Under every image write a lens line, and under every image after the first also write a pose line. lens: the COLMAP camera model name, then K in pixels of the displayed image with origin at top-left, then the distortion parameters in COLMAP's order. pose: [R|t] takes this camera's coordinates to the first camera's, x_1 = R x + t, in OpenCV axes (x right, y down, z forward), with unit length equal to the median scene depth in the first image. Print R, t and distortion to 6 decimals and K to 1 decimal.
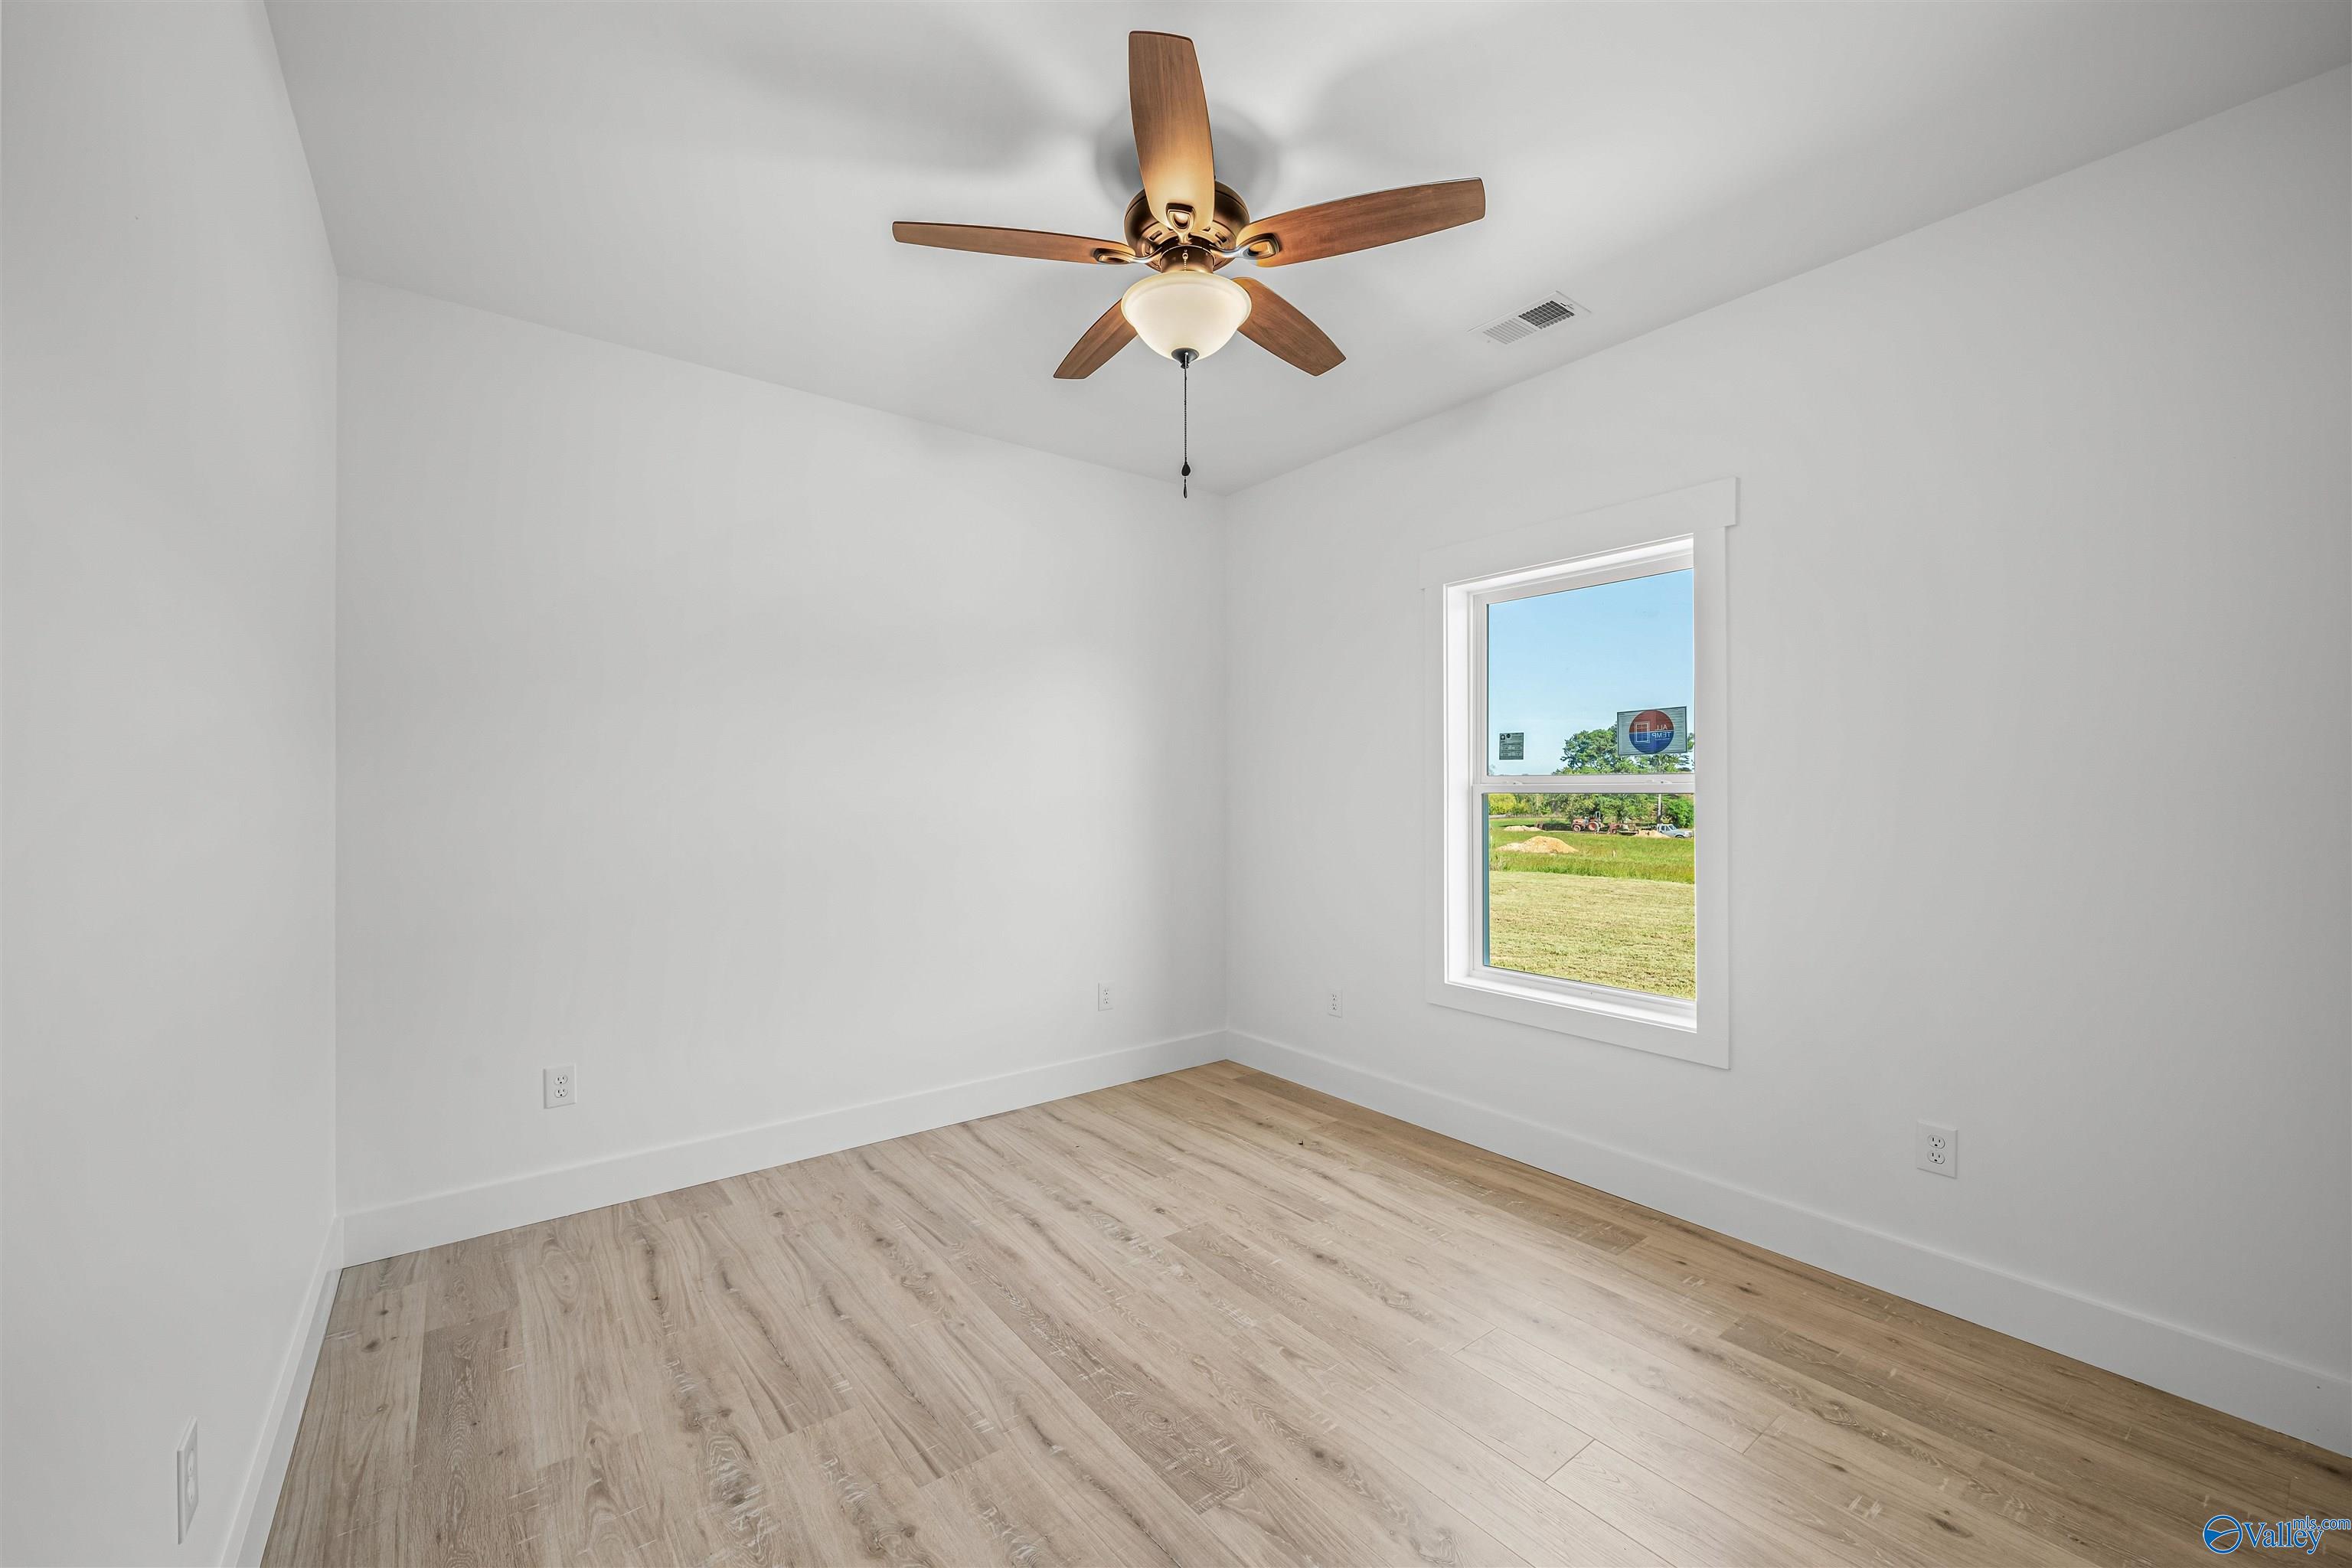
lens RADIAL K [[923.9, 0, 1163.3], [0, 923.9, 790.1], [0, 0, 1]] dist [-0.001171, 0.000165]
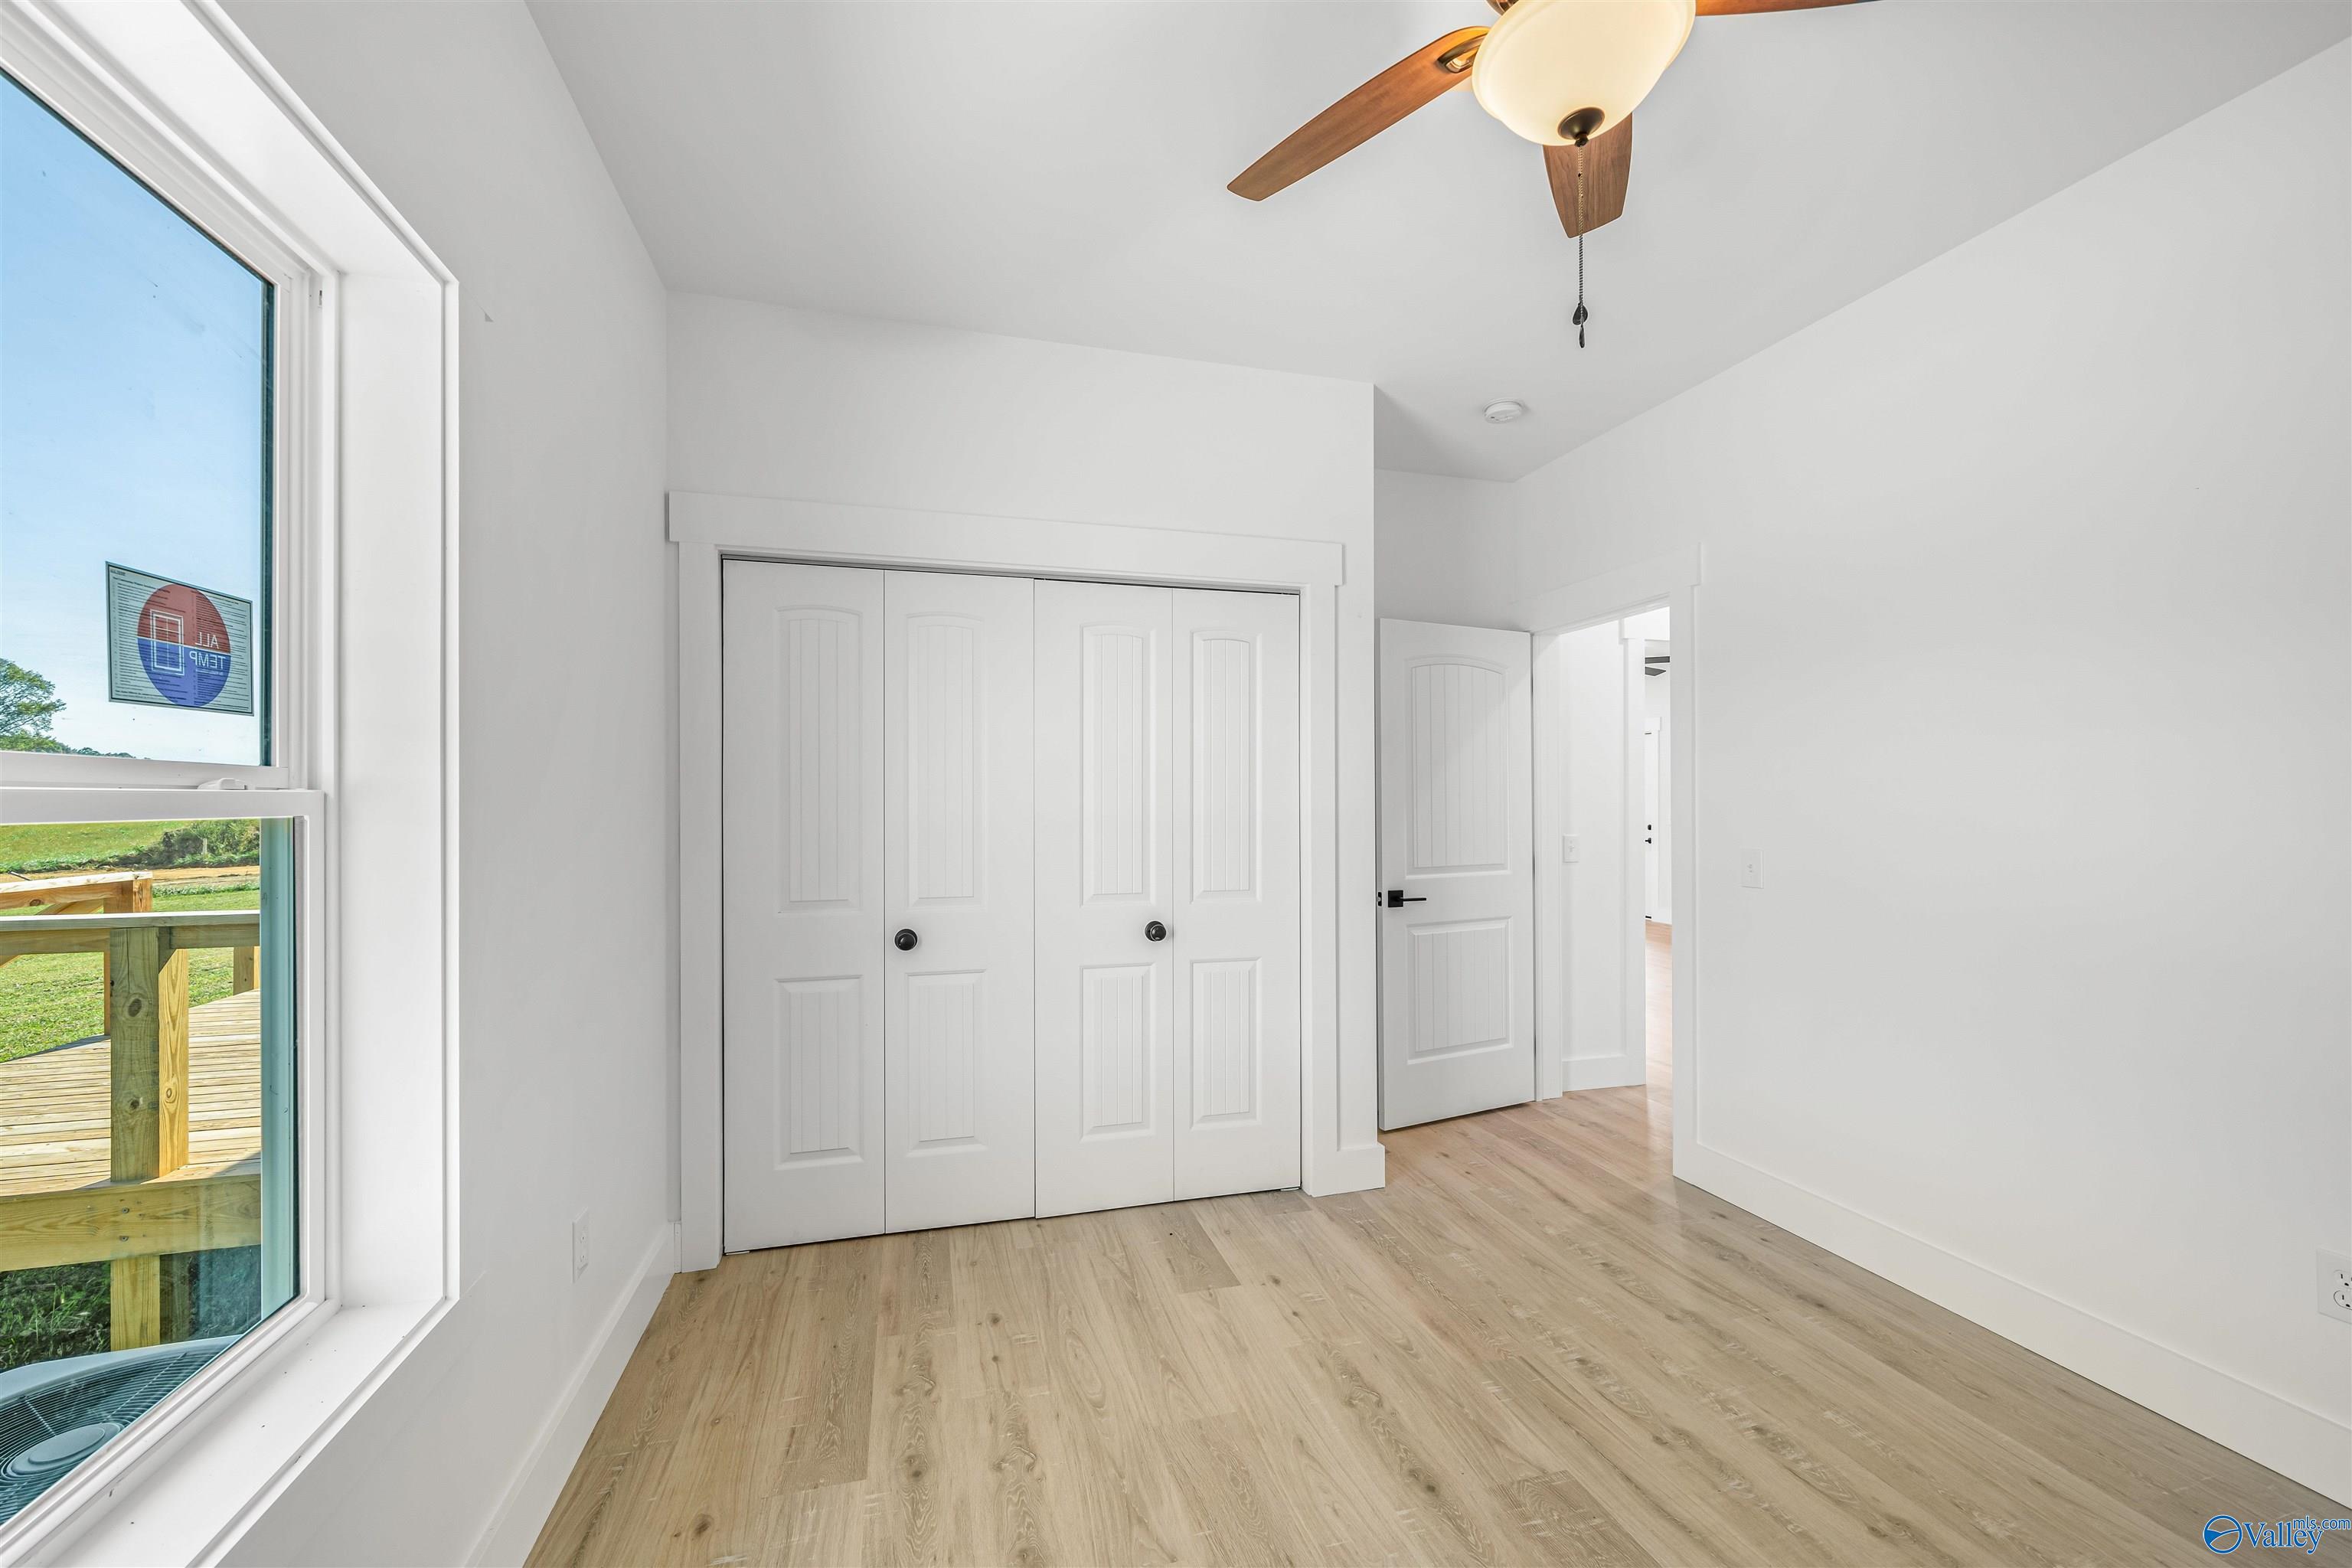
lens RADIAL K [[923.9, 0, 1163.3], [0, 923.9, 790.1], [0, 0, 1]] dist [-0.001171, 0.000165]
pose [[-0.928913, 0.003712, 0.370279, 0.066557], [0.000416, 0.999960, -0.008982, -0.006461], [-0.370297, -0.008189, -0.928877, 1.971180]]
